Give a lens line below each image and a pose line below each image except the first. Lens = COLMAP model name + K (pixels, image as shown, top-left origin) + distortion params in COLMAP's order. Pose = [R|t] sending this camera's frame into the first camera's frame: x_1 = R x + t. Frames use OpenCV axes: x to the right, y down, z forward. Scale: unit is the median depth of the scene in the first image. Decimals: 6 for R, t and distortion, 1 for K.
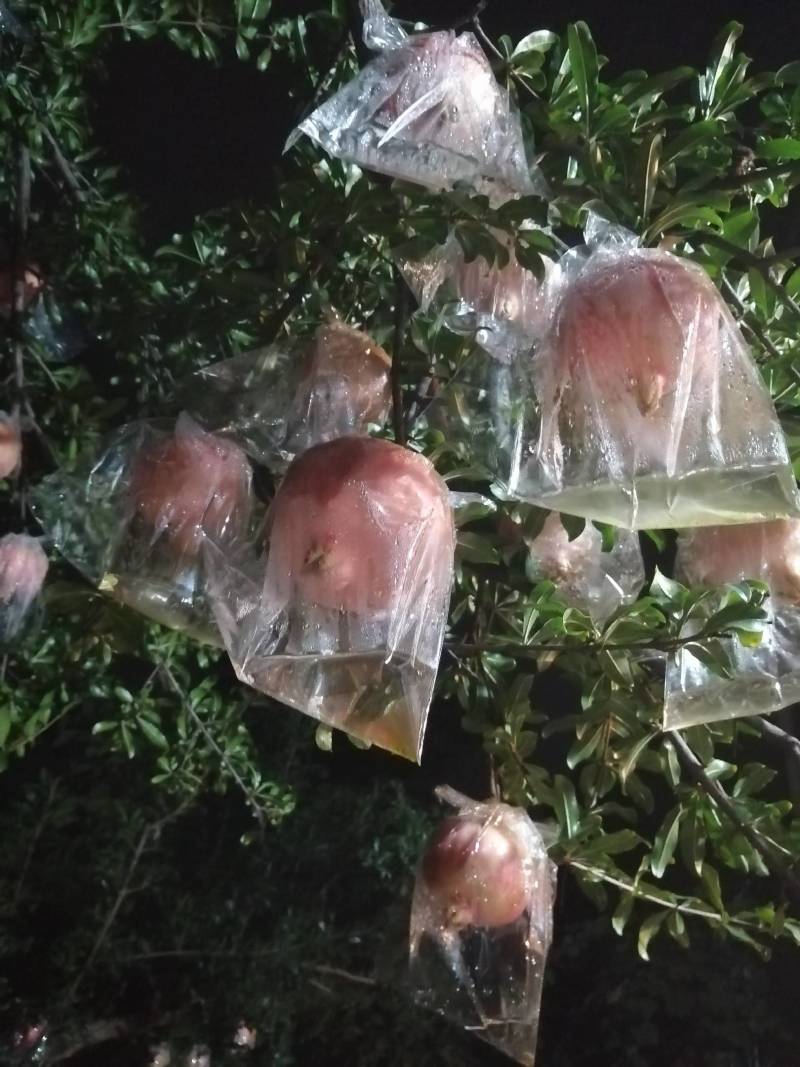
lens RADIAL K [[849.3, 0, 392.5], [0, 849.3, 536.1], [0, 0, 1]] dist [-0.008403, -0.005804]
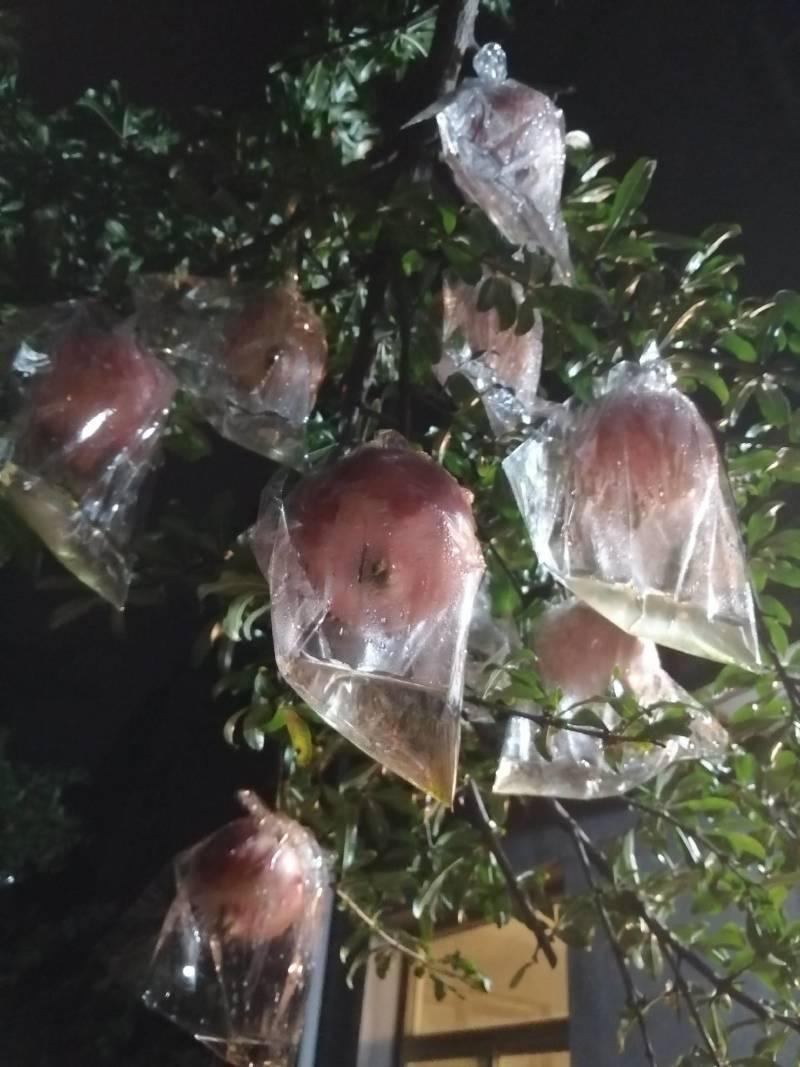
lens RADIAL K [[849.3, 0, 392.5], [0, 849.3, 536.1], [0, 0, 1]] dist [-0.008403, -0.005804]
pose [[0.846170, 0.330335, 0.418181, -0.315918], [-0.336342, 0.939714, -0.061740, 0.028438], [-0.413365, -0.088409, 0.906263, 0.090623]]
